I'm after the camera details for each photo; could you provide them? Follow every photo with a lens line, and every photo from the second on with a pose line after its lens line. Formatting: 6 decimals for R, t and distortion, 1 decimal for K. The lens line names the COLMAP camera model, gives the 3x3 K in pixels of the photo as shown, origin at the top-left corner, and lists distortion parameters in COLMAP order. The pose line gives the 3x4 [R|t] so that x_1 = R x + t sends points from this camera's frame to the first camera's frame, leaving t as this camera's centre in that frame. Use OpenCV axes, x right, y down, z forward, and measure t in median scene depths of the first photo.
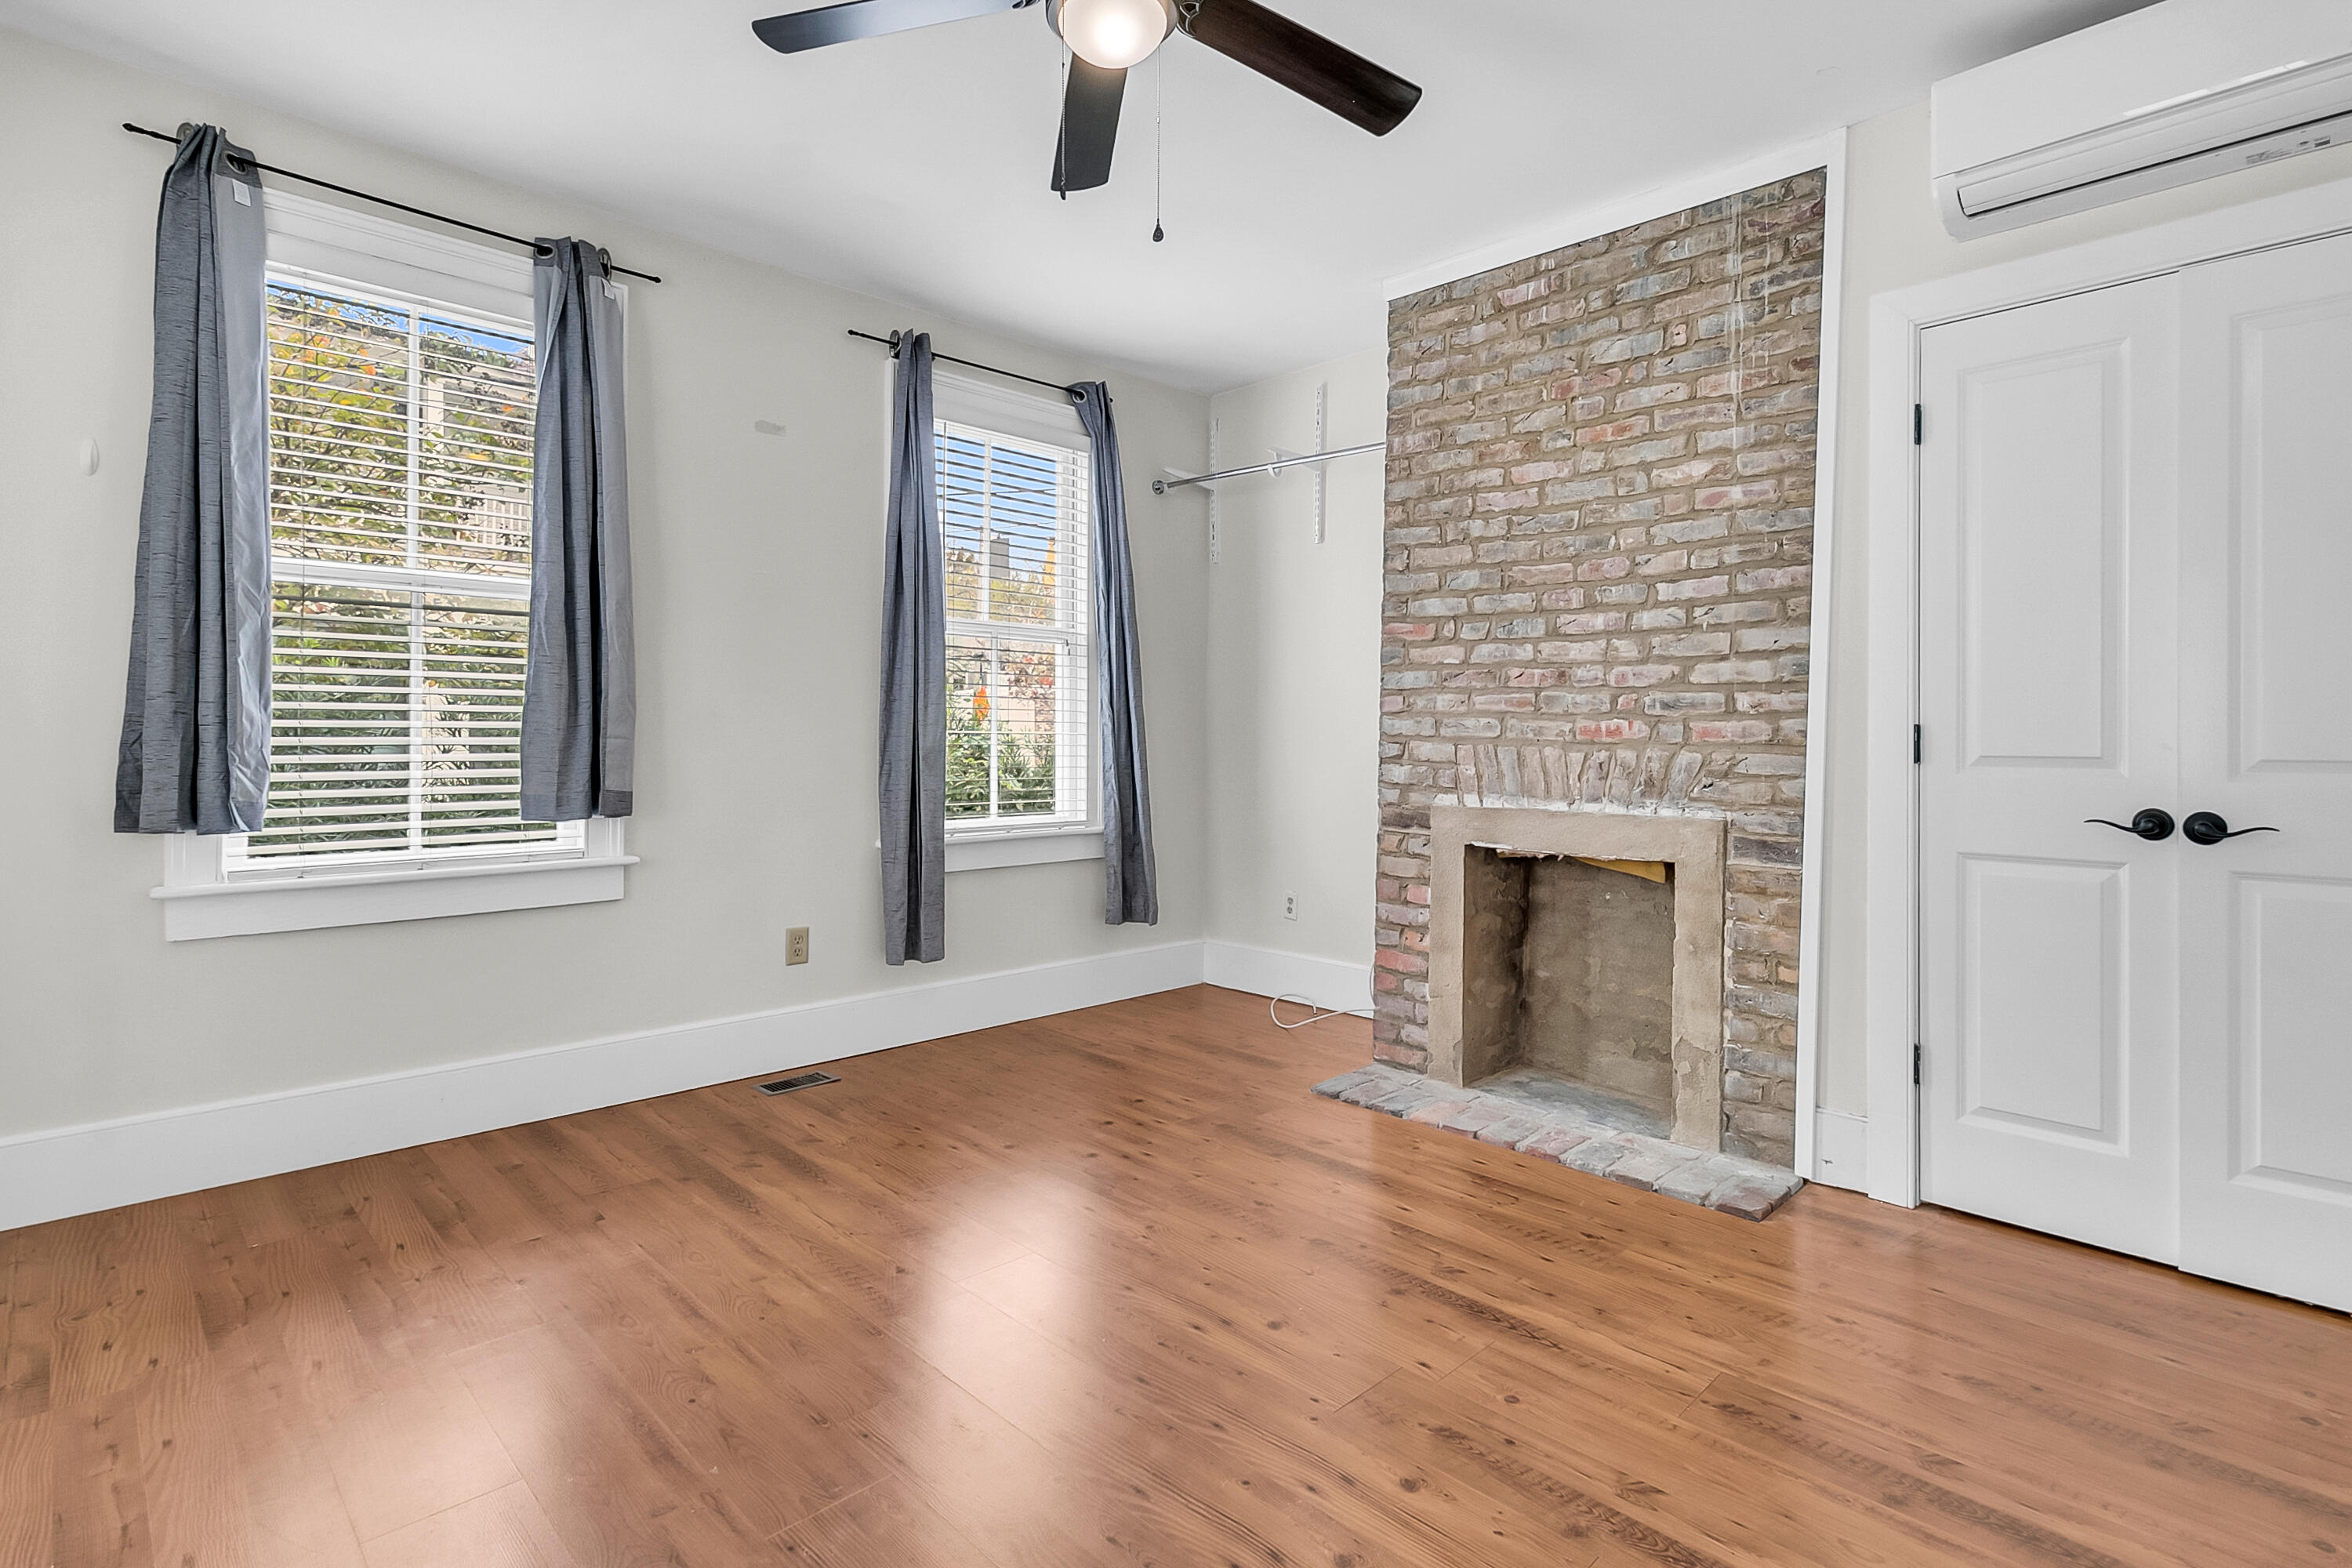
lens RADIAL K [[1116.7, 0, 1155.7], [0, 1116.7, 730.9], [0, 0, 1]] dist [0.000241, 0.002470]
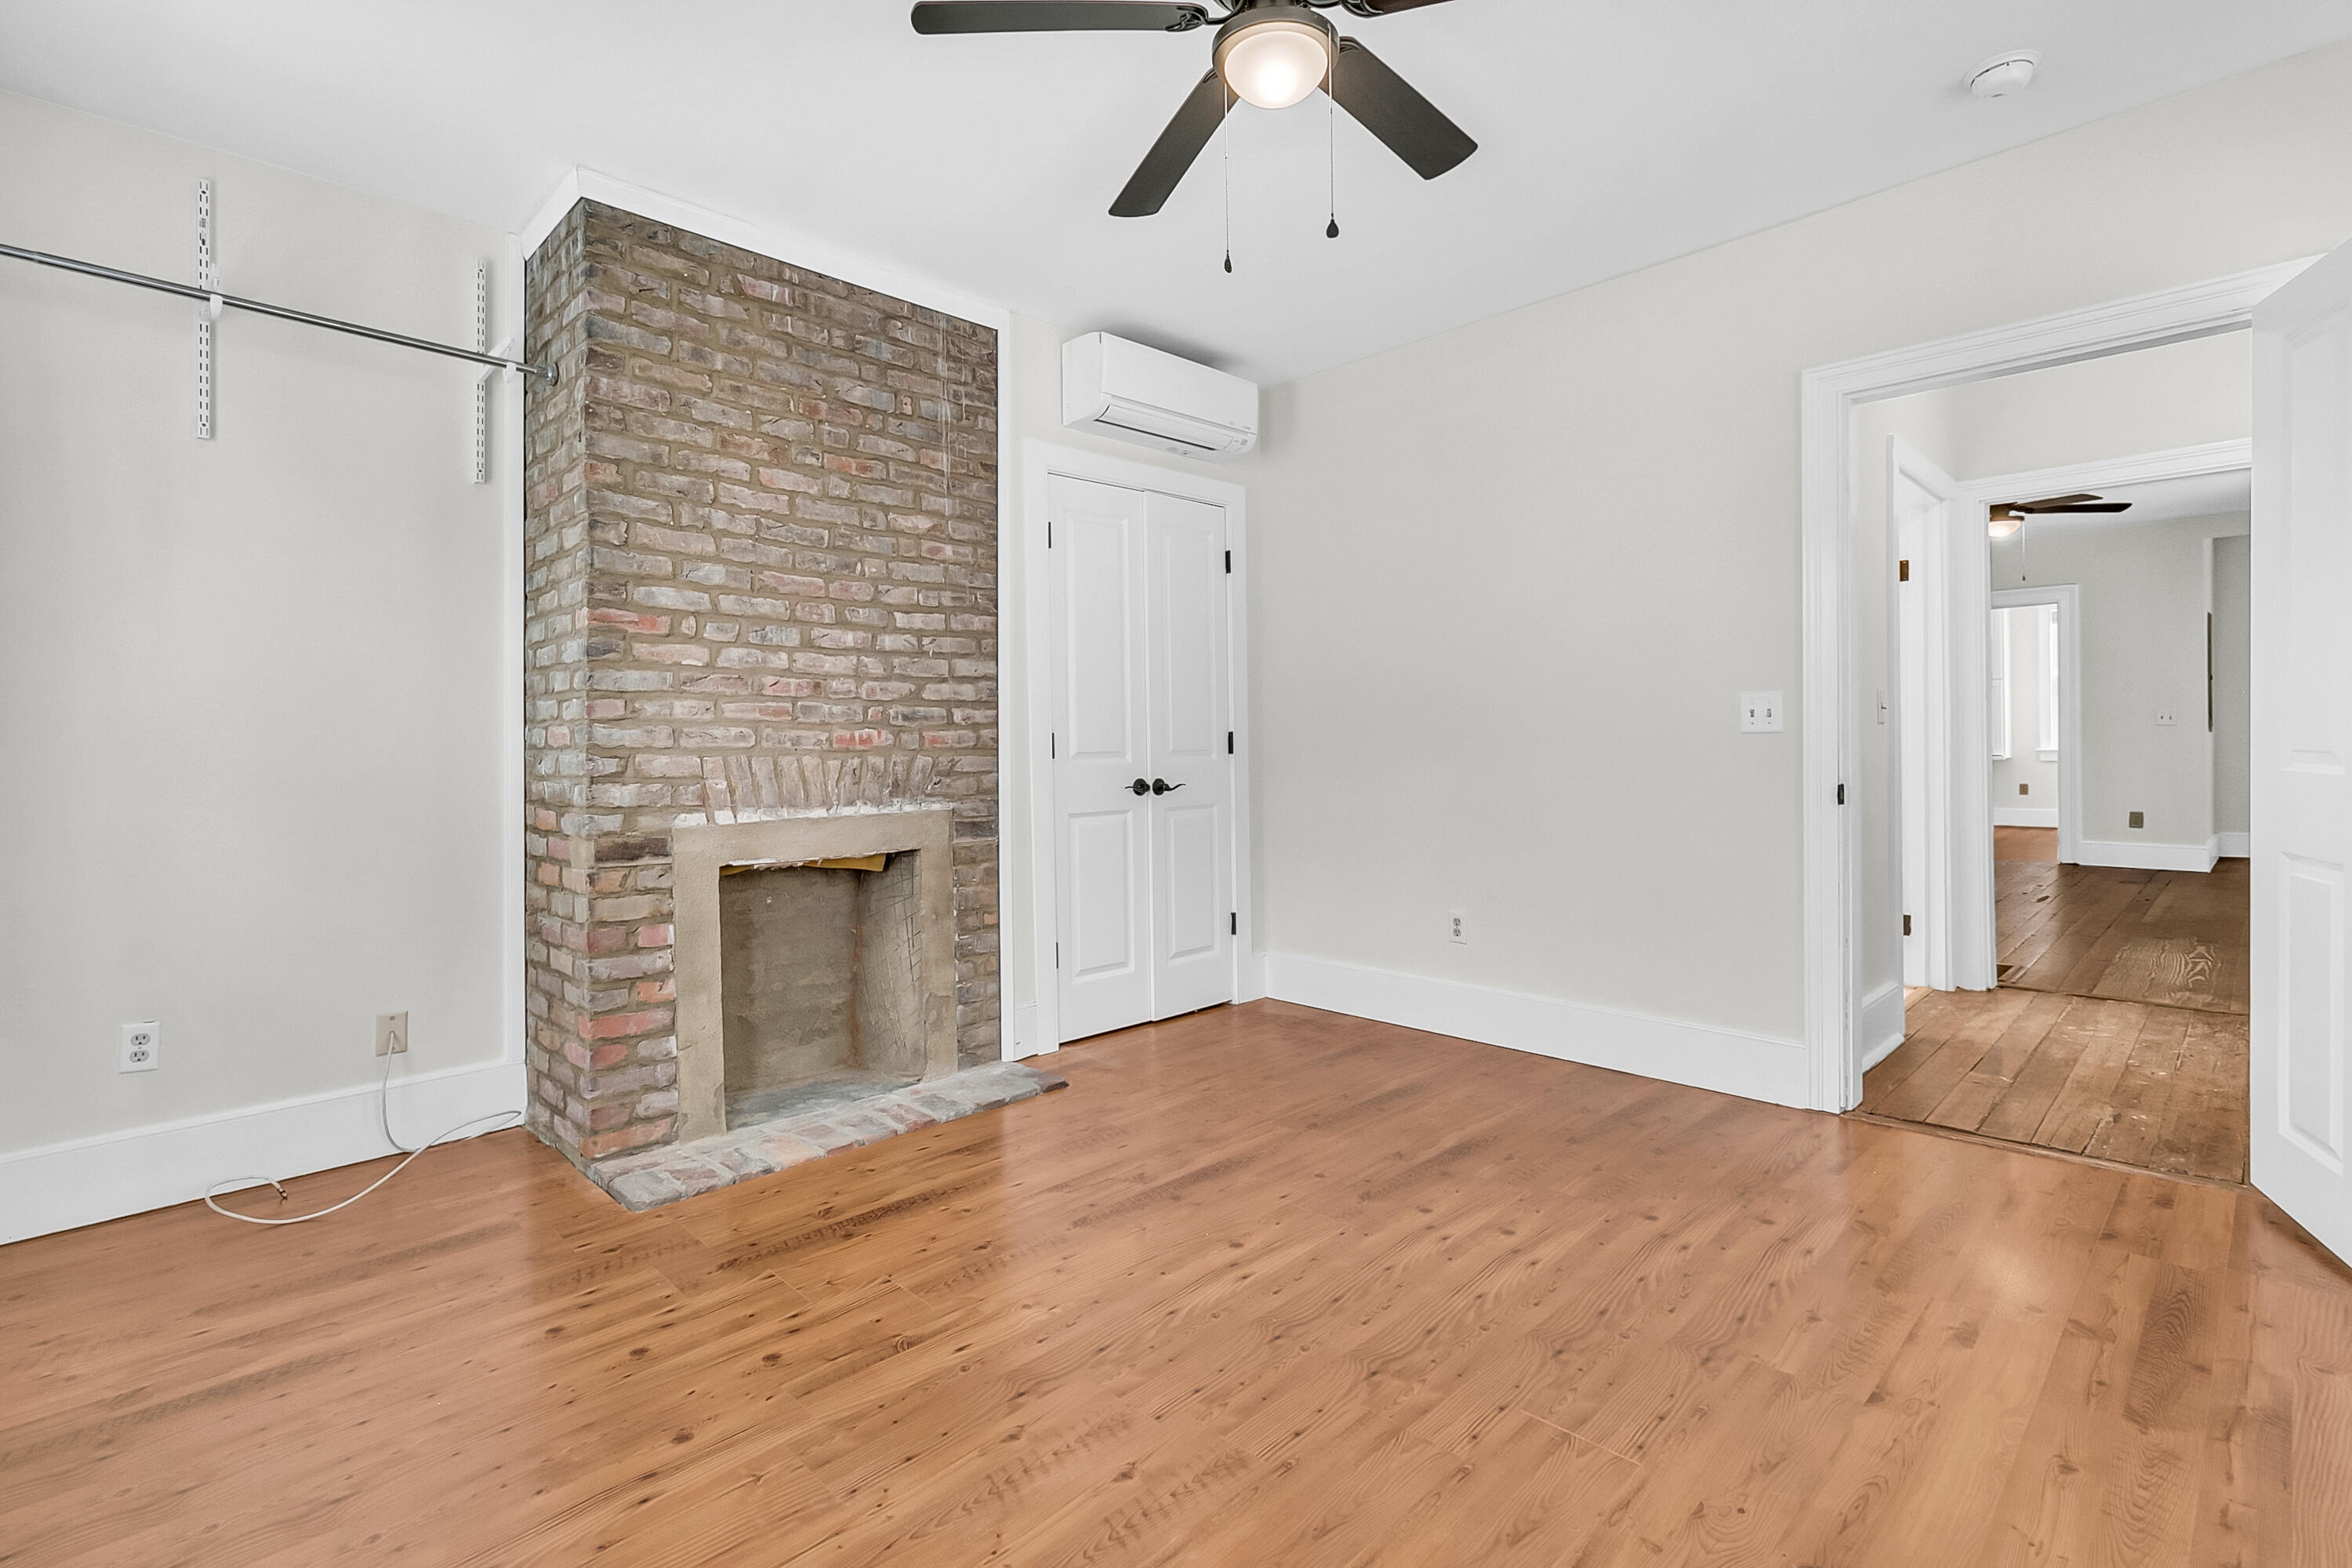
lens RADIAL K [[1116.7, 0, 1165.7], [0, 1116.7, 746.0], [0, 0, 1]] dist [0.000241, 0.002470]
pose [[-0.005827, -0.010386, 0.999929, -0.649187], [0.009383, 0.999901, 0.010440, -0.002181], [-0.999939, 0.009443, -0.005728, 0.660062]]
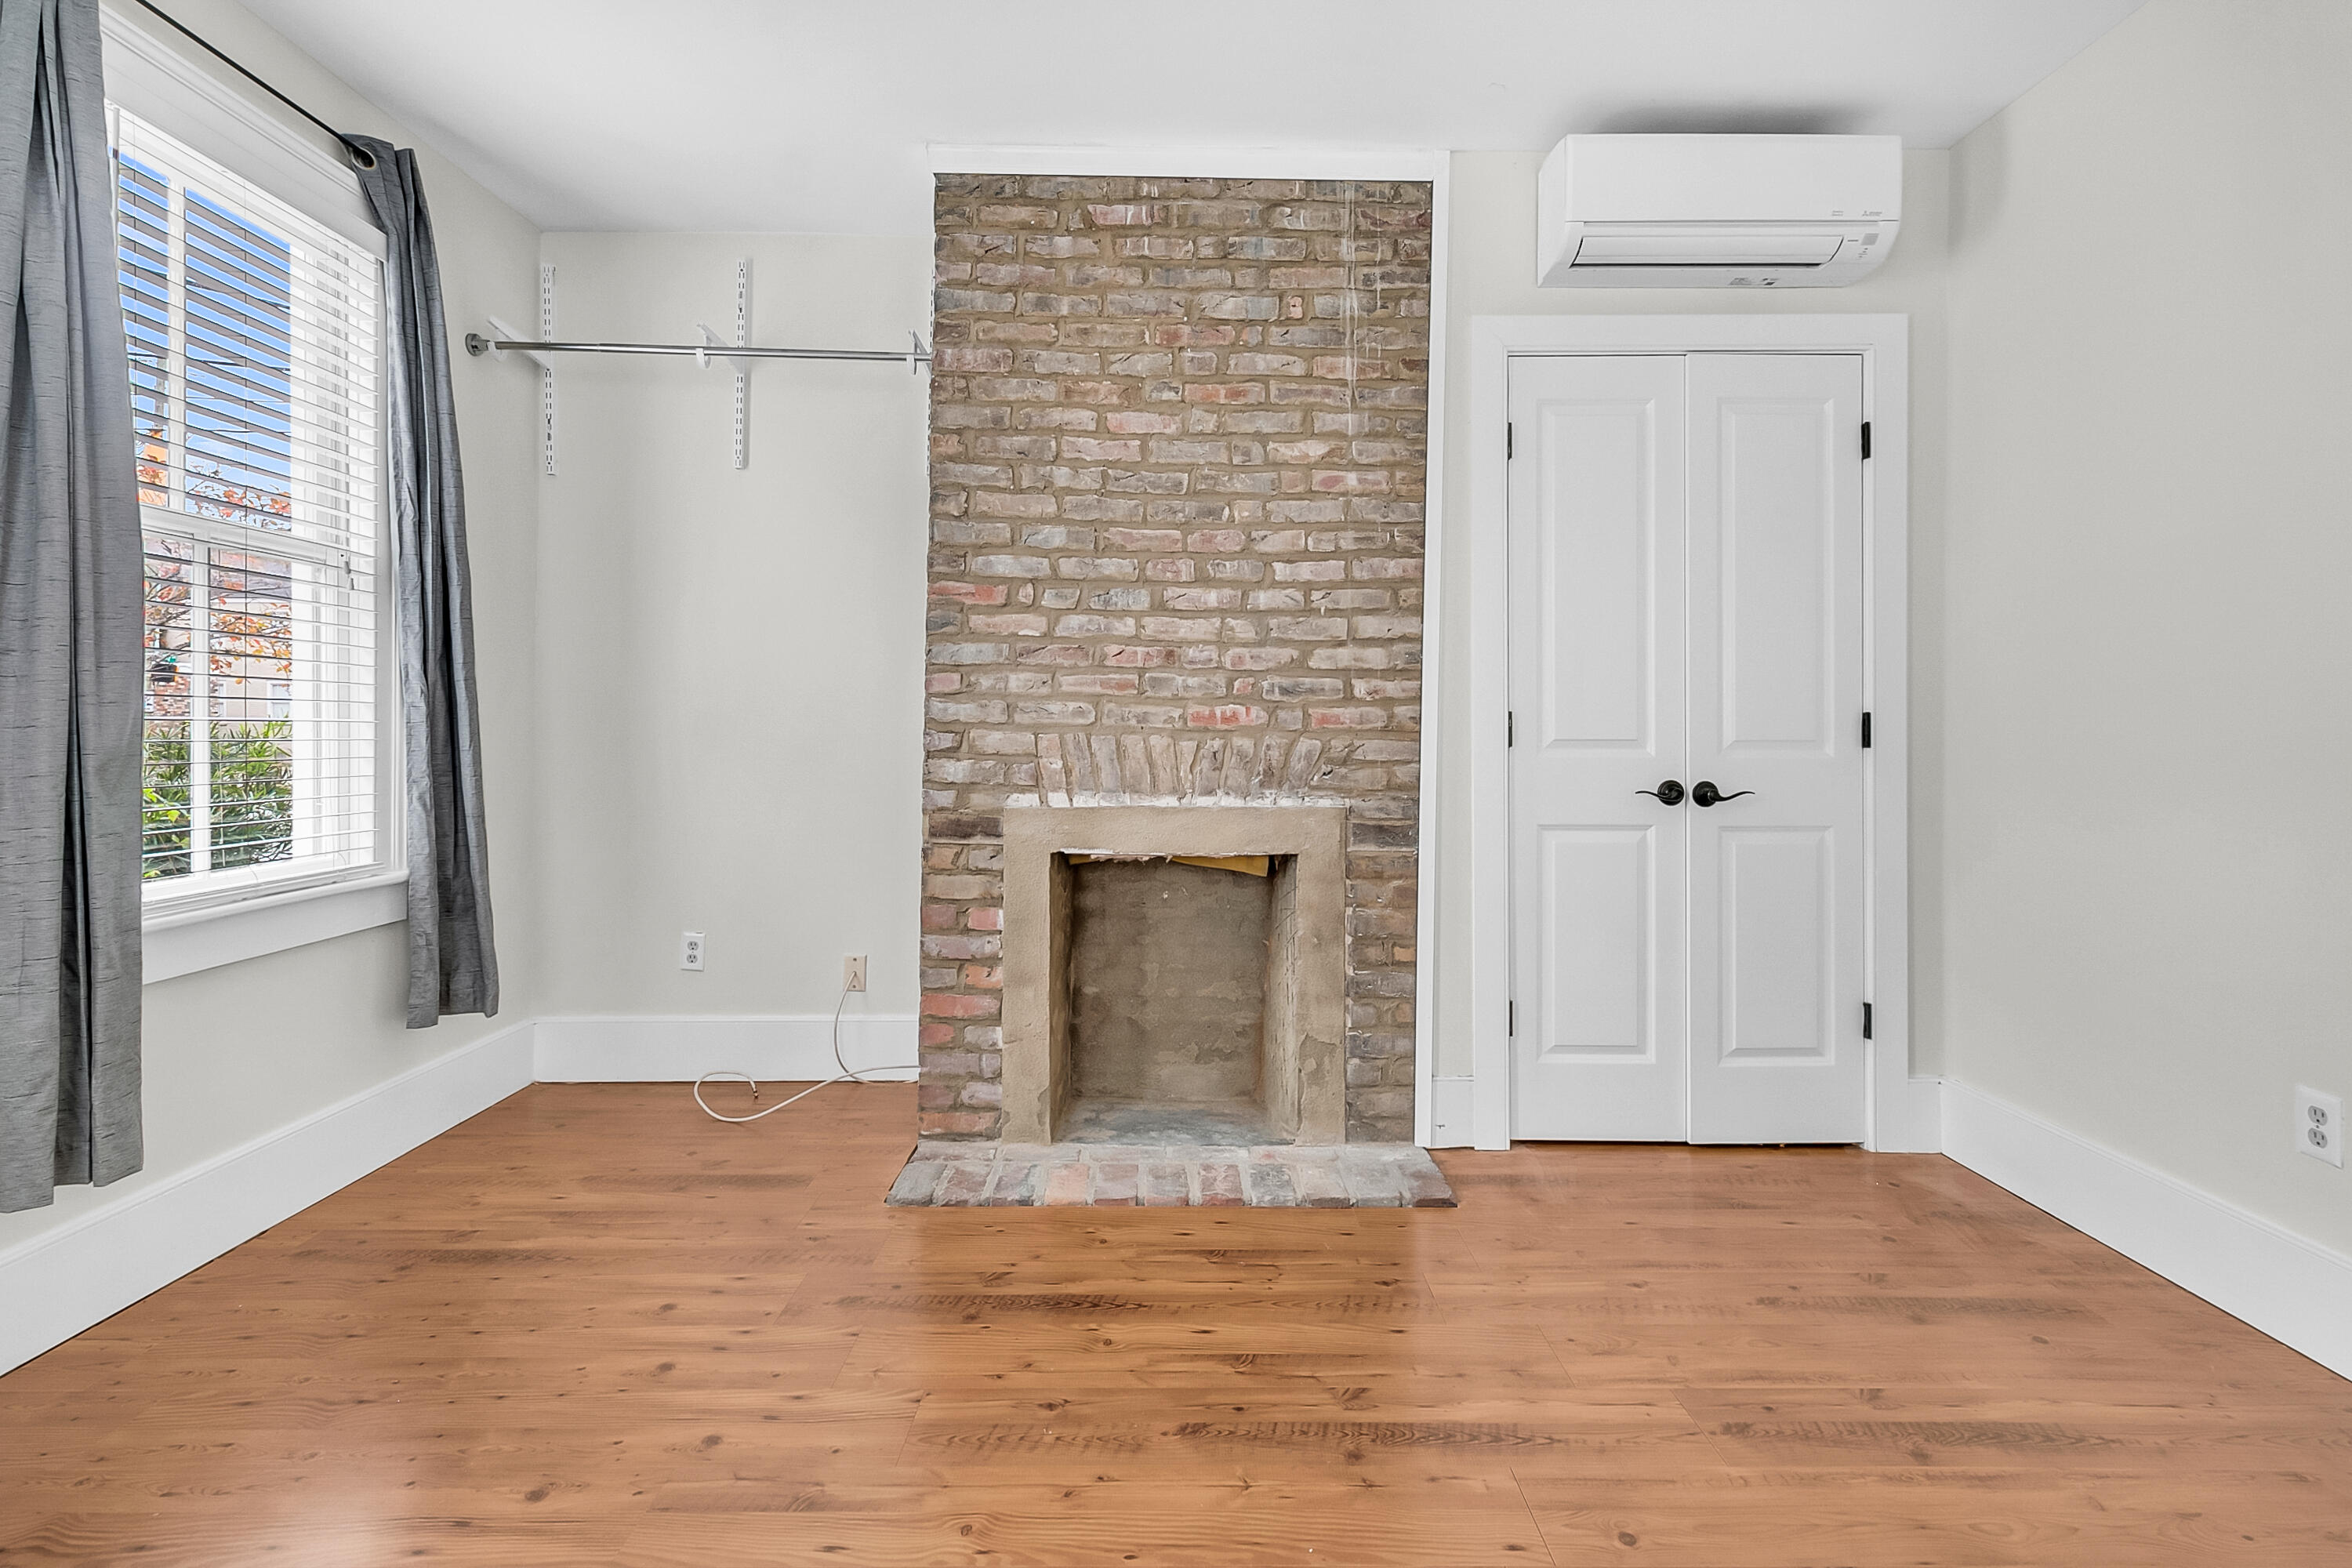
lens RADIAL K [[1116.7, 0, 1160.6], [0, 1116.7, 717.8], [0, 0, 1]] dist [0.000241, 0.002470]
pose [[0.696356, 0.000584, 0.717696, -0.274026], [-0.001601, 0.999998, 0.000740, -0.000091], [-0.717695, -0.001665, 0.696356, 0.368756]]
